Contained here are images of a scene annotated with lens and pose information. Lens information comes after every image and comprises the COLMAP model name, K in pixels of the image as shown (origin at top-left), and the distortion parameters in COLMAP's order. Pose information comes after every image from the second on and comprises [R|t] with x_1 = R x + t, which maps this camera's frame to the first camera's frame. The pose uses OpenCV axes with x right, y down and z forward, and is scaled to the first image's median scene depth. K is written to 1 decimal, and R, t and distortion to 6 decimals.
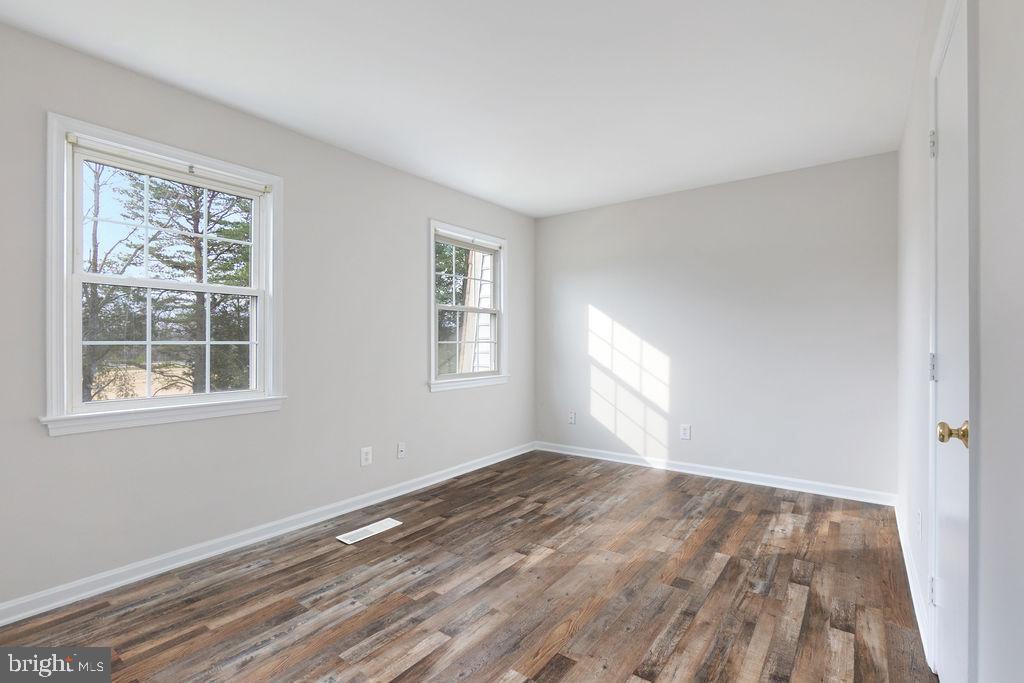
lens RADIAL K [[499.2, 0, 512.7], [0, 499.2, 341.5], [0, 0, 1]] dist [0.010582, -0.000342]
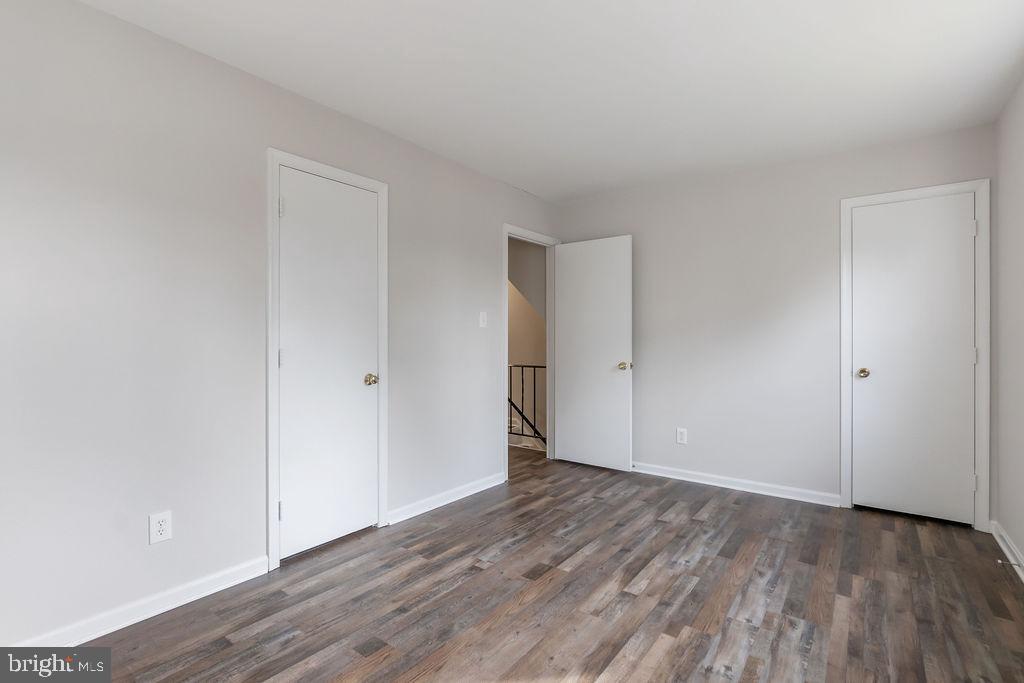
lens RADIAL K [[499.2, 0, 511.0], [0, 499.2, 340.1], [0, 0, 1]] dist [0.010582, -0.000342]
pose [[-0.999953, -0.002819, 0.009301, 0.121776], [-0.002780, 0.999987, 0.004243, -0.006390], [-0.009313, 0.004217, -0.999948, 1.993429]]
